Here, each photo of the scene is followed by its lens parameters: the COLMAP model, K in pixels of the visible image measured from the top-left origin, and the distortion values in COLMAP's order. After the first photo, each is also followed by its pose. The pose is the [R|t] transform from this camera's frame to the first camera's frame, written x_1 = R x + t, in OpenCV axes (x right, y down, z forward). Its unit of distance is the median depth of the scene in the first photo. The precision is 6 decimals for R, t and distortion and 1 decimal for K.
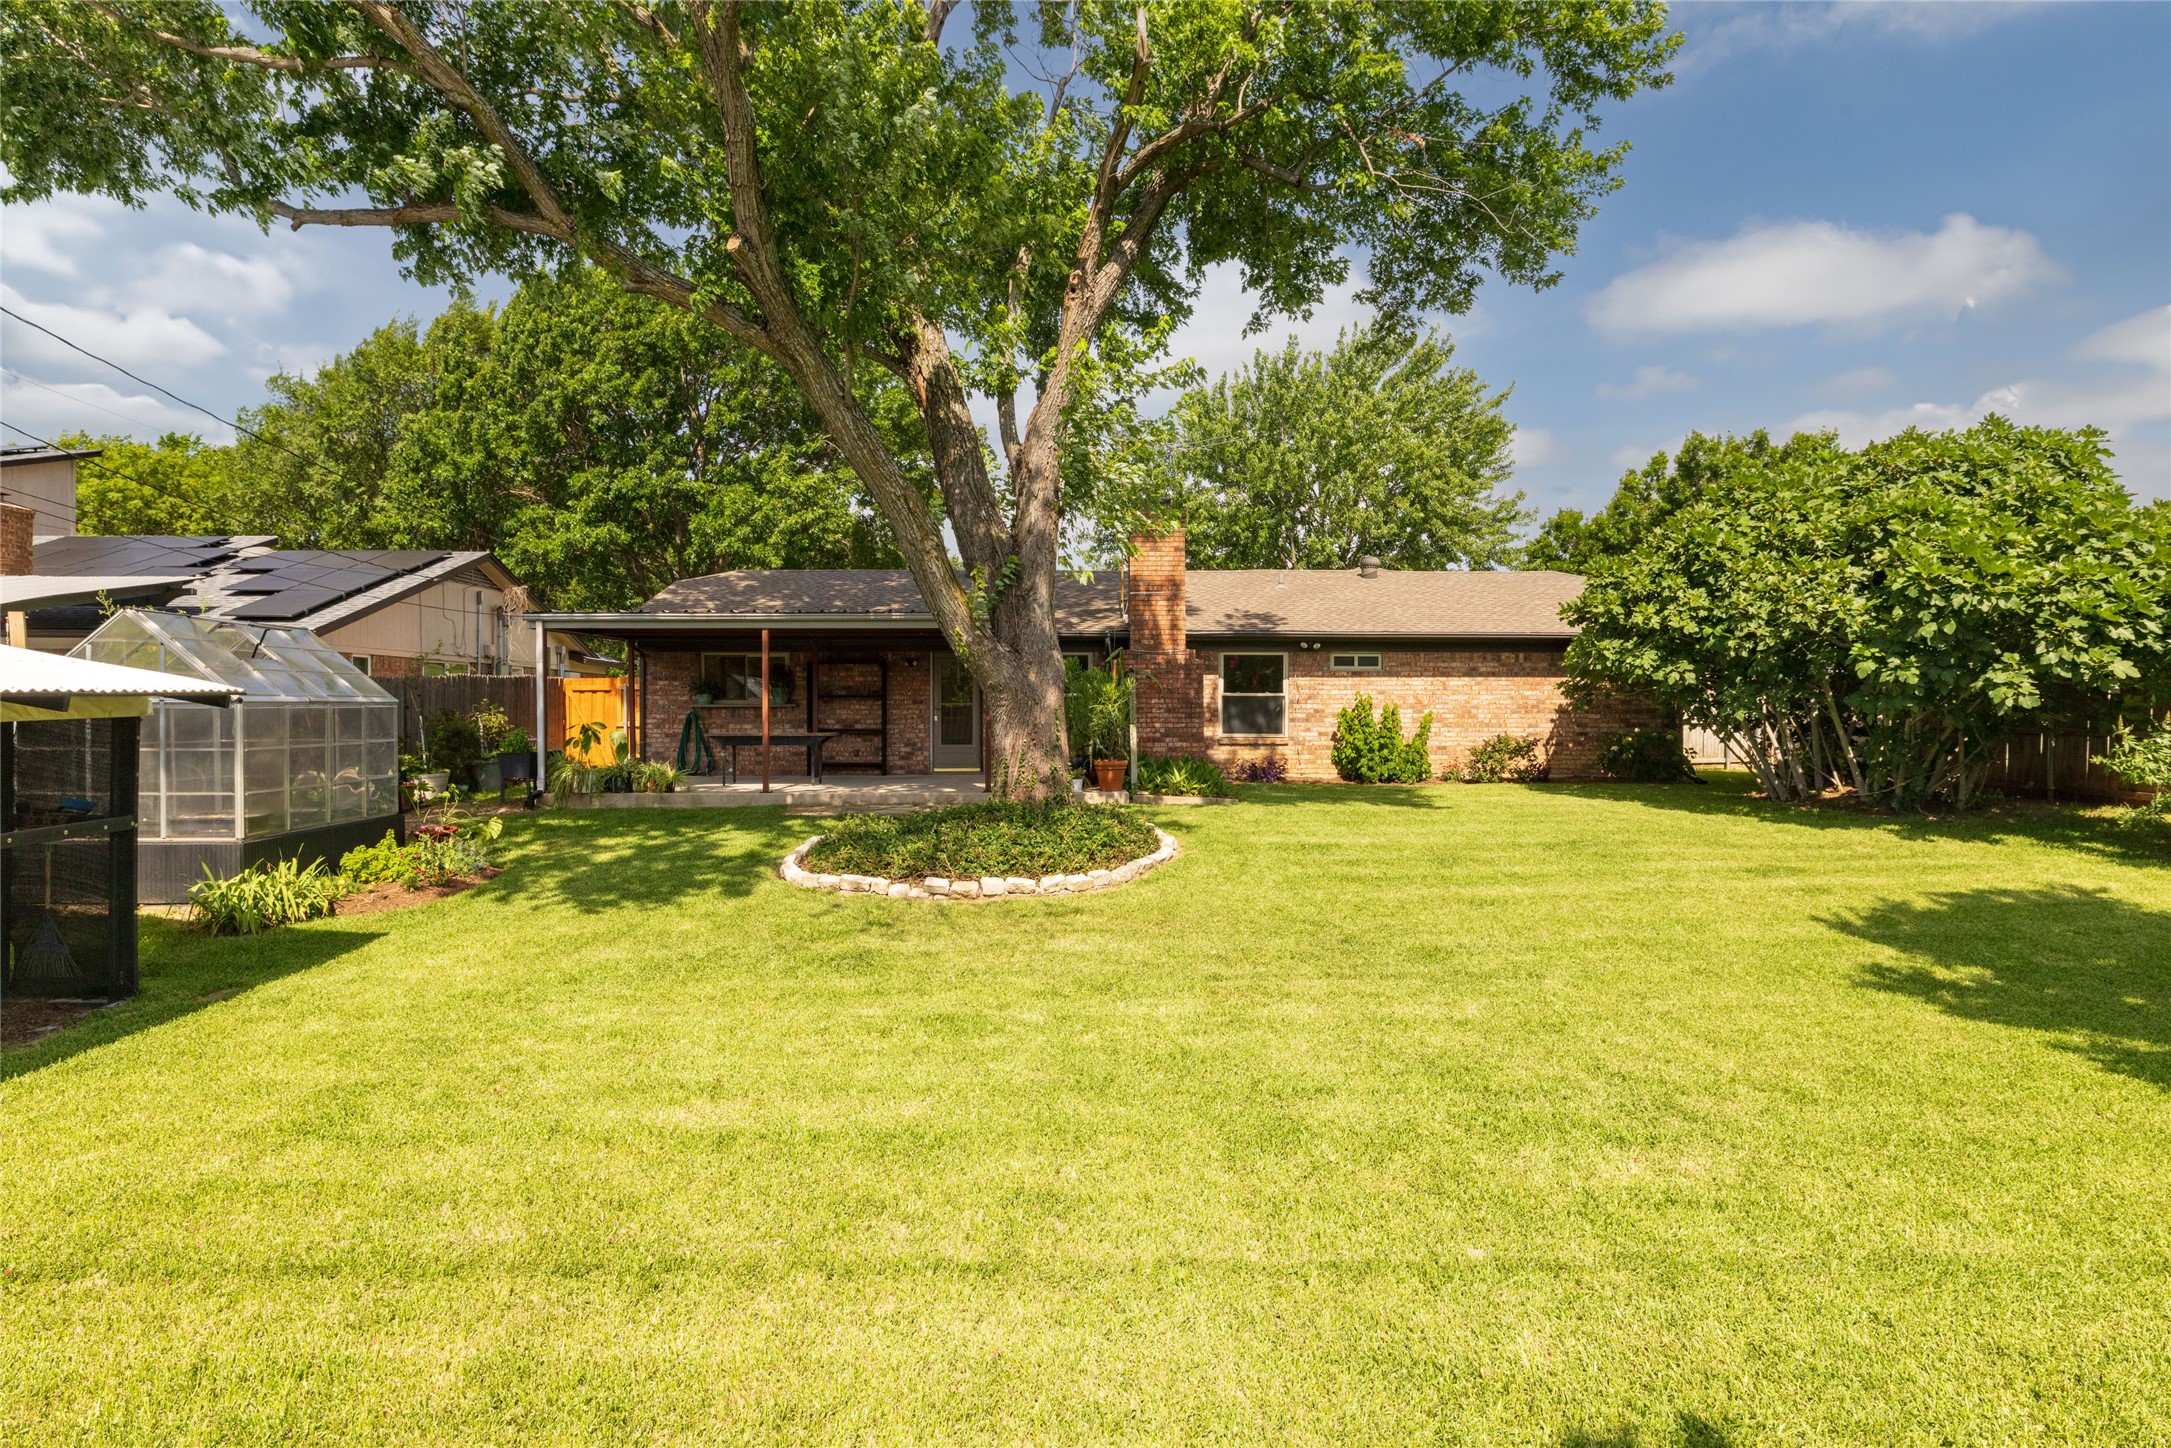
lens RADIAL K [[1177.3, 0, 1085.5], [0, 1177.3, 724.0], [0, 0, 1]] dist [-0.005615, -0.000415]
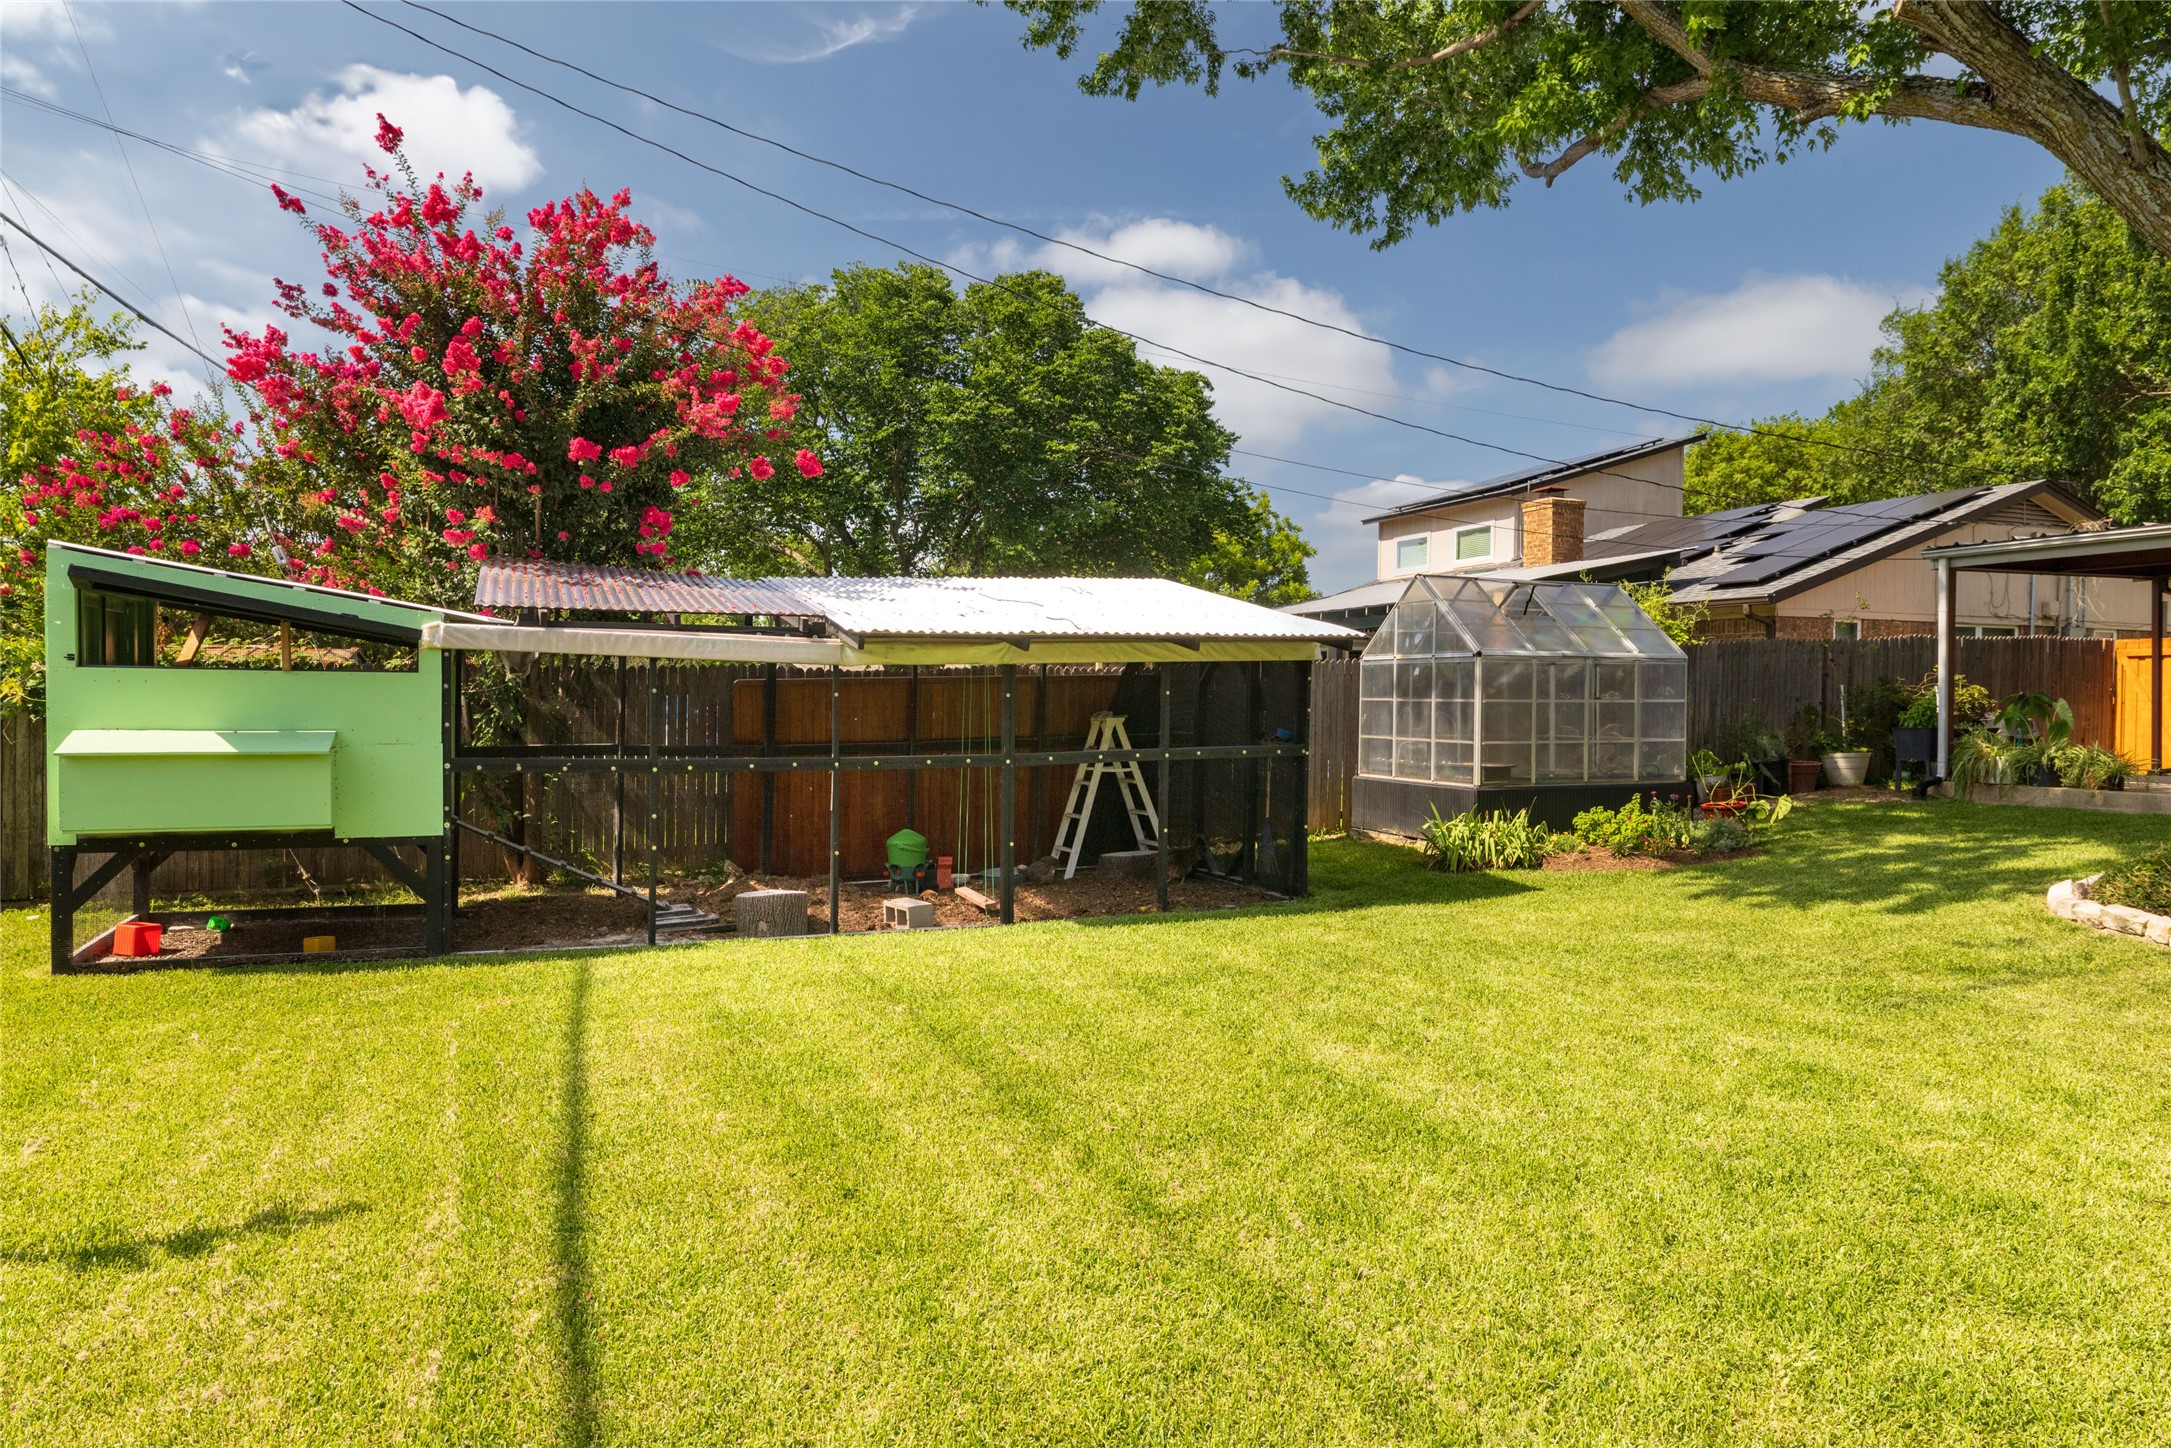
lens RADIAL K [[1425.7, 0, 1085.5], [0, 1425.7, 724.0], [0, 0, 1]] dist [0.001096, 0.000573]
pose [[0.344407, 0.016666, -0.938672, 0.180406], [-0.020134, 0.999744, 0.010363, 0.018432], [0.938605, 0.015330, 0.344654, 0.117506]]
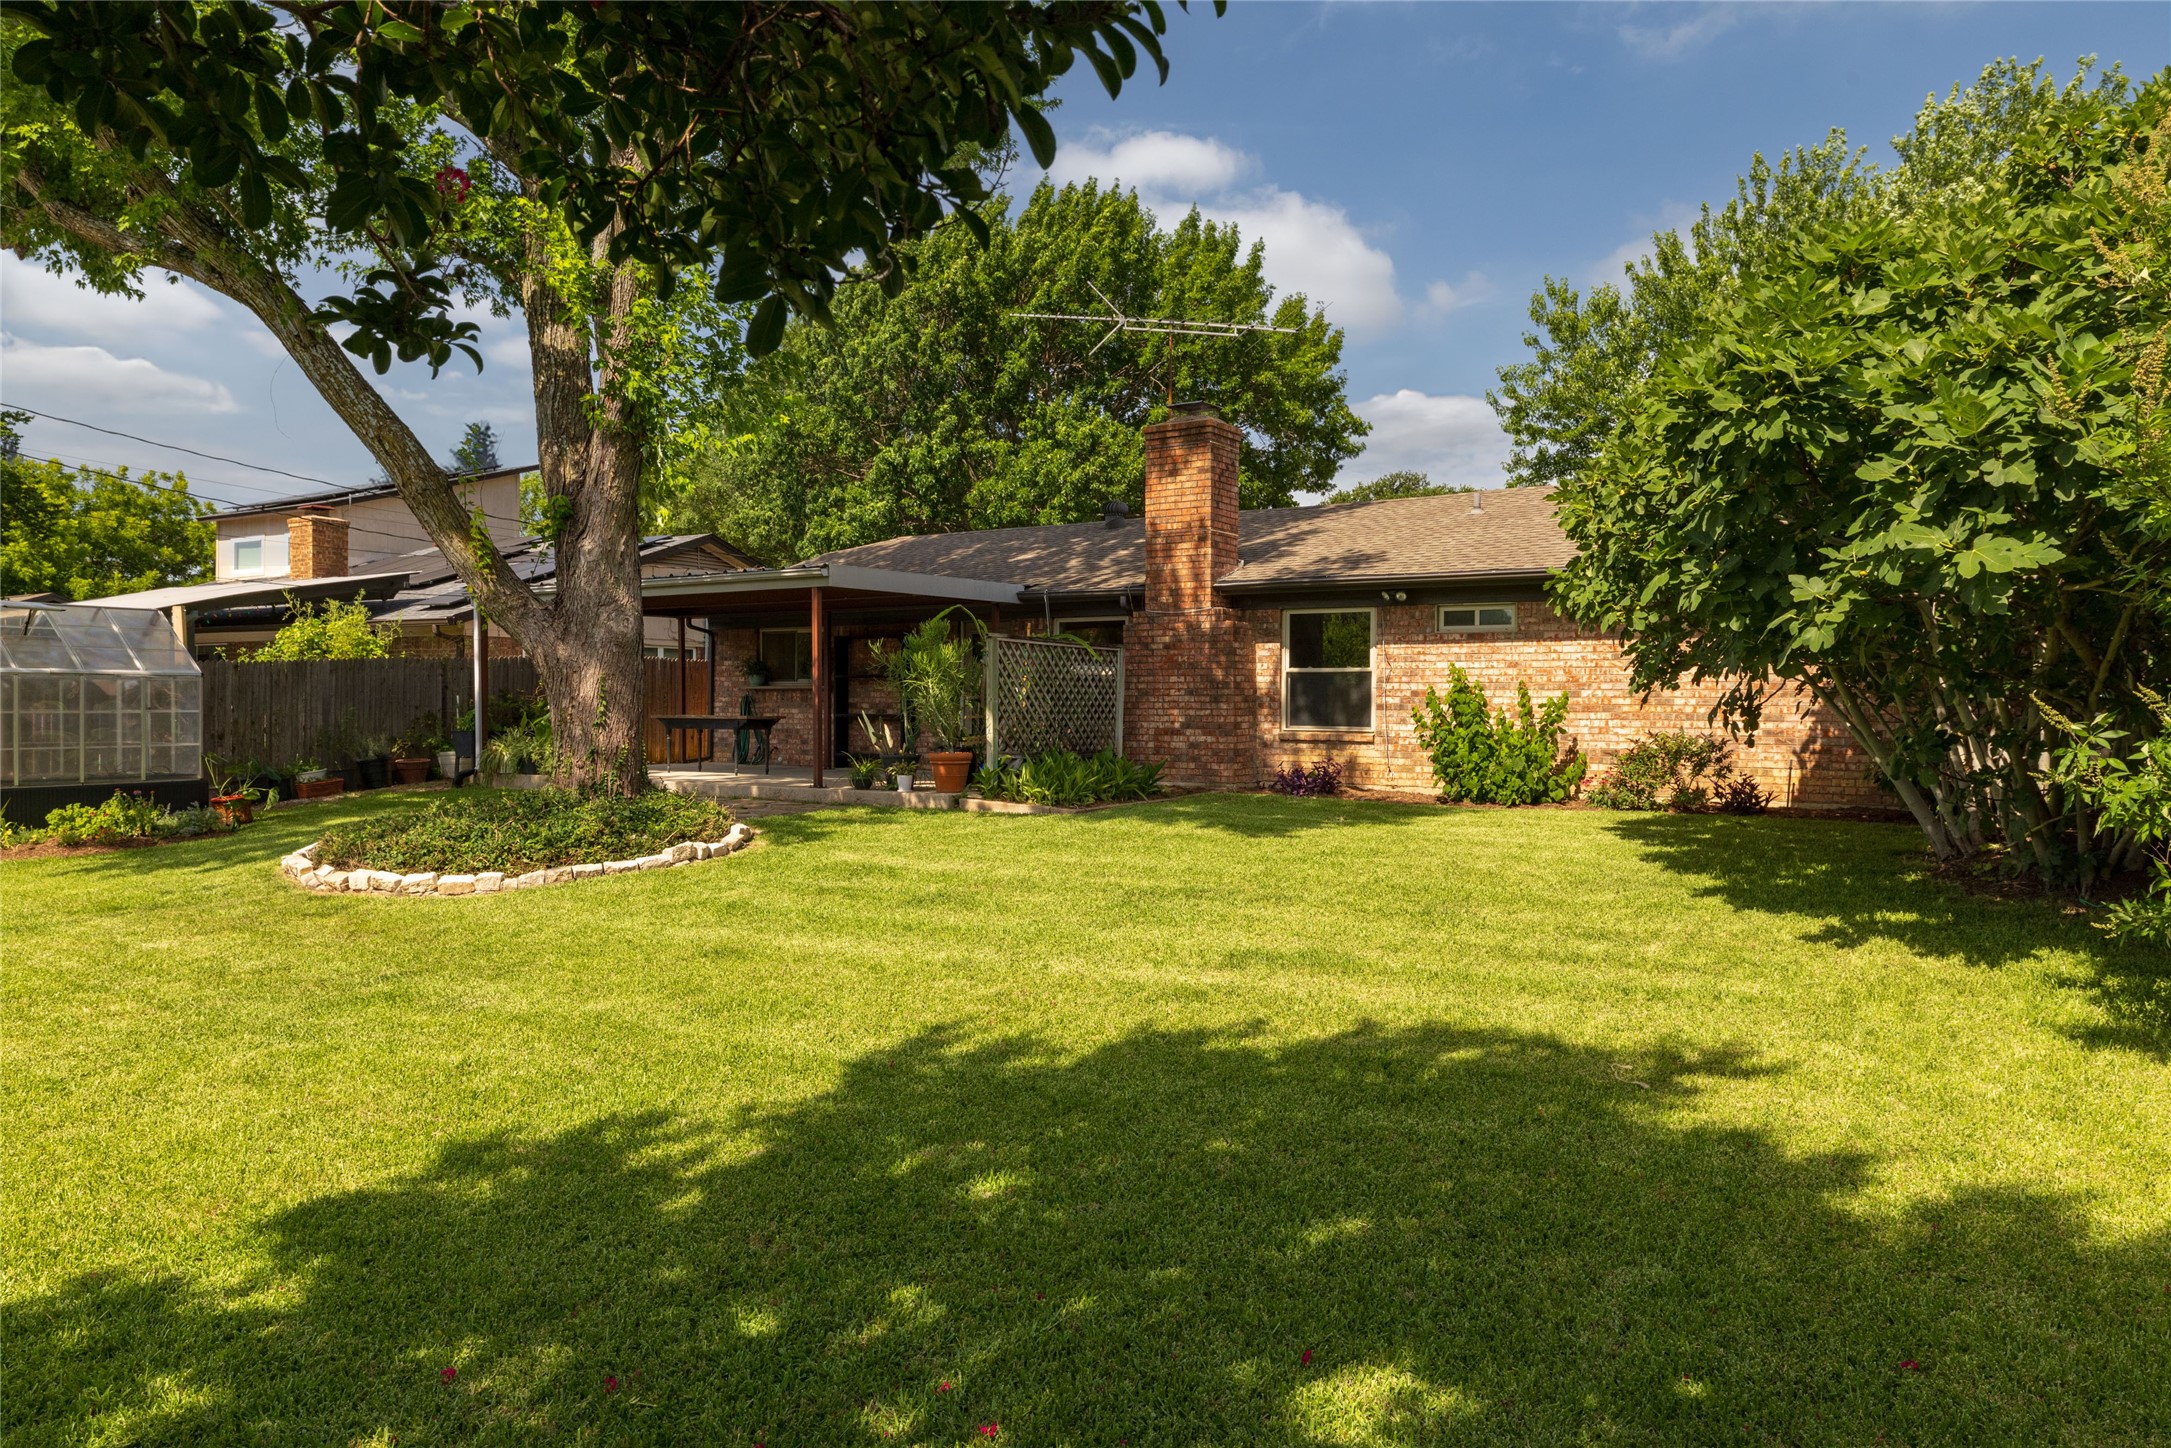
lens RADIAL K [[1425.7, 0, 1085.5], [0, 1425.7, 724.0], [0, 0, 1]] dist [0.001096, 0.000573]
pose [[0.830565, 0.011237, -0.556809, 0.510665], [-0.013533, 0.999908, -0.000008, 0.008892], [0.556758, 0.007542, 0.830641, 0.232293]]
